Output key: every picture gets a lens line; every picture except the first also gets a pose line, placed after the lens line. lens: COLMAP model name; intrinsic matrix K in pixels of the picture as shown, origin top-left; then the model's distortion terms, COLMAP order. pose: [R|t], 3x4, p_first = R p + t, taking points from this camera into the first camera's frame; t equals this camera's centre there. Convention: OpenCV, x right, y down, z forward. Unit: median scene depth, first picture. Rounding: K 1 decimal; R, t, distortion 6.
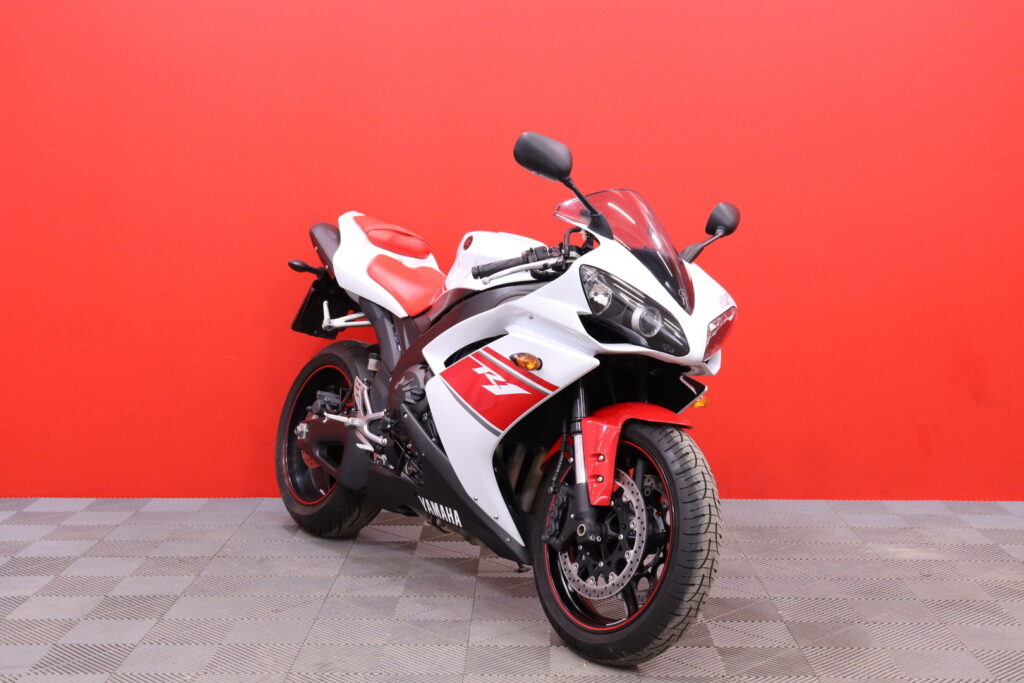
lens RADIAL K [[1375.9, 0, 528.0], [0, 1375.9, 371.1], [0, 0, 1]] dist [0.032731, 0.000000]
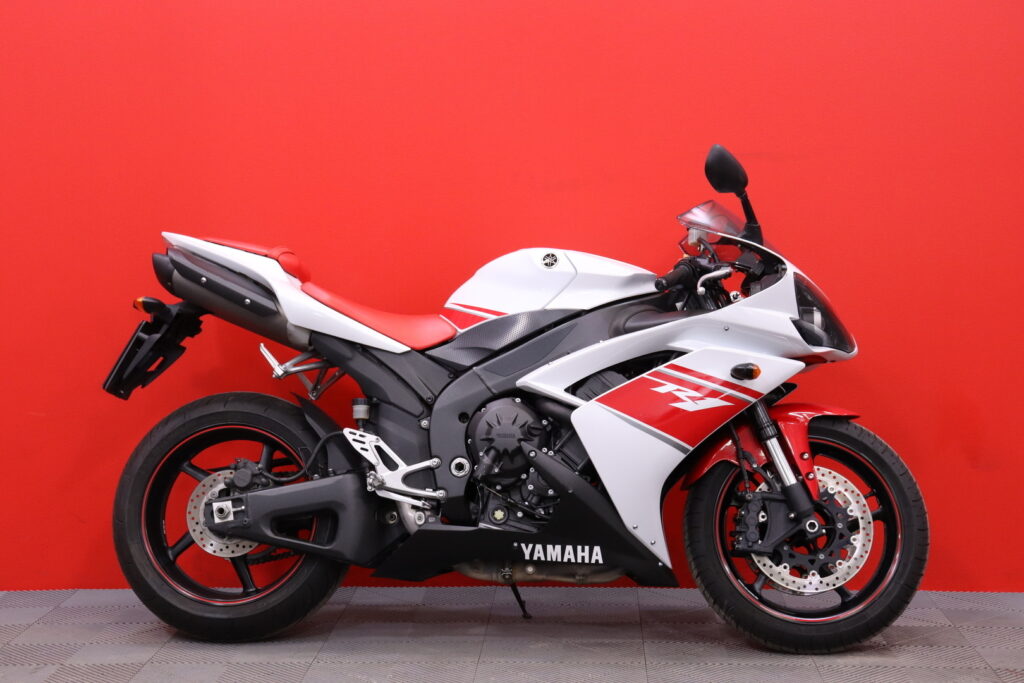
lens RADIAL K [[1773.0, 0, 510.8], [0, 1773.0, 344.6], [0, 0, 1]] dist [0.101245, 0.000000]
pose [[0.664550, -0.072029, 0.743764, -1.037753], [0.108132, 0.994136, -0.000340, -0.043027], [-0.739379, 0.080651, 0.668442, 0.247339]]
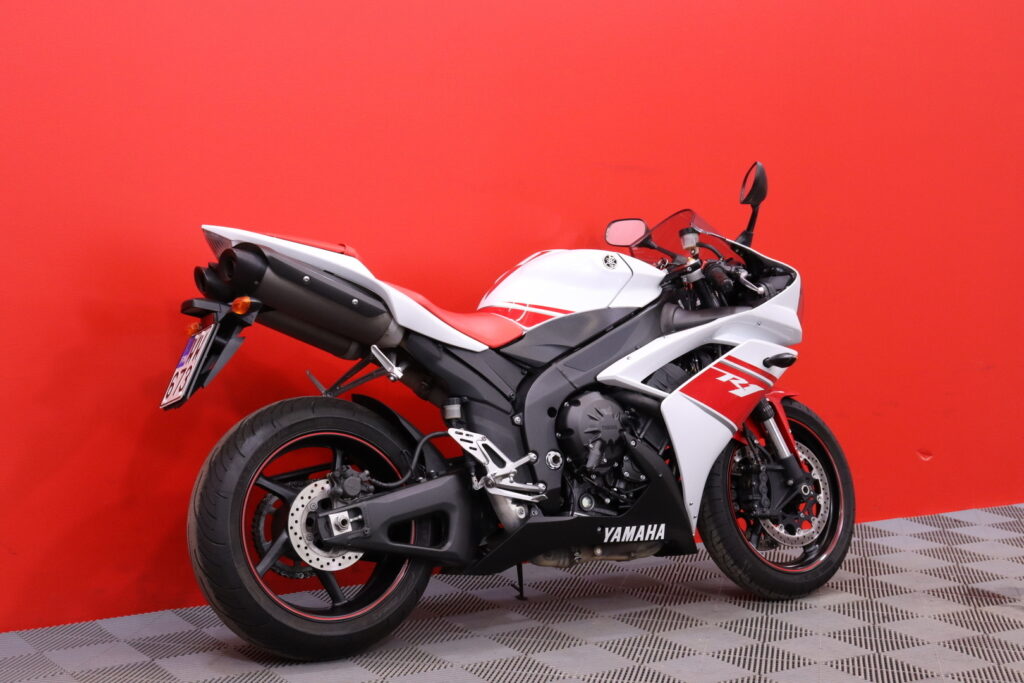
lens RADIAL K [[1626.8, 0, 516.9], [0, 1626.8, 340.2], [0, 0, 1]] dist [0.085440, 0.000000]
pose [[0.073758, -0.091077, 0.993109, -1.326845], [0.098825, 0.991587, 0.083598, -0.154598], [-0.992368, 0.091978, 0.082138, 1.063179]]
